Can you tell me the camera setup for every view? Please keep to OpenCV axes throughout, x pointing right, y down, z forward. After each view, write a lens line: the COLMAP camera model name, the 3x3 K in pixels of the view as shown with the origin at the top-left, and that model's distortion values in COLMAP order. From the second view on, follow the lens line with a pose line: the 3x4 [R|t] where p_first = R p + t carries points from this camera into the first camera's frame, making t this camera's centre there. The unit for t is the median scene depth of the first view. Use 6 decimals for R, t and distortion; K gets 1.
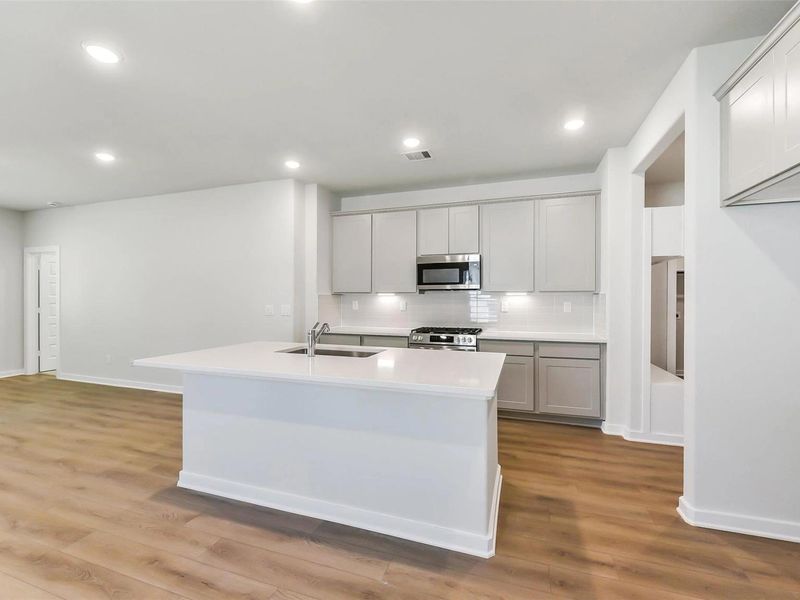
lens RADIAL K [[356.0, 0, 403.5], [0, 356.0, 301.0], [0, 0, 1]] dist [0.000827, -0.000737]
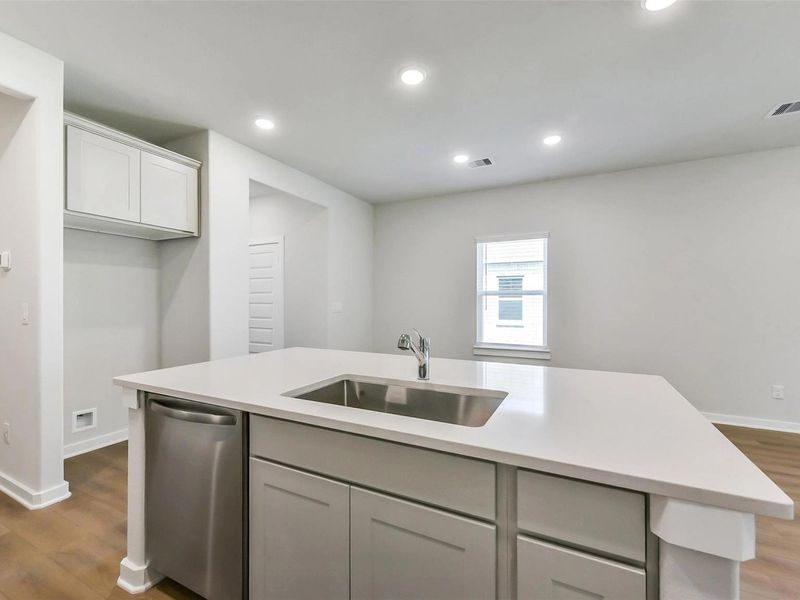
lens RADIAL K [[356.0, 0, 403.5], [0, 356.0, 301.0], [0, 0, 1]] dist [0.000827, -0.000737]
pose [[-0.990824, -0.004706, 0.135075, -0.189582], [-0.004470, 0.999988, 0.002051, 0.005715], [-0.135083, 0.001429, -0.990833, 0.994448]]
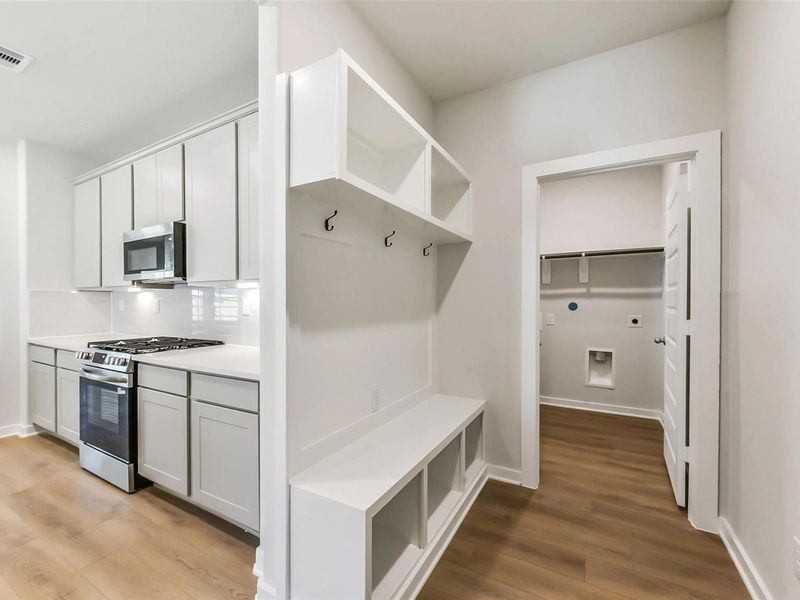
lens RADIAL K [[351.8, 0, 402.4], [0, 351.8, 302.8], [0, 0, 1]] dist [0.000505, 0.000123]
pose [[0.980925, -0.006226, -0.194285, 0.731737], [0.006815, 0.999974, 0.002367, 0.011416], [0.194265, -0.003646, 0.980942, 0.495385]]
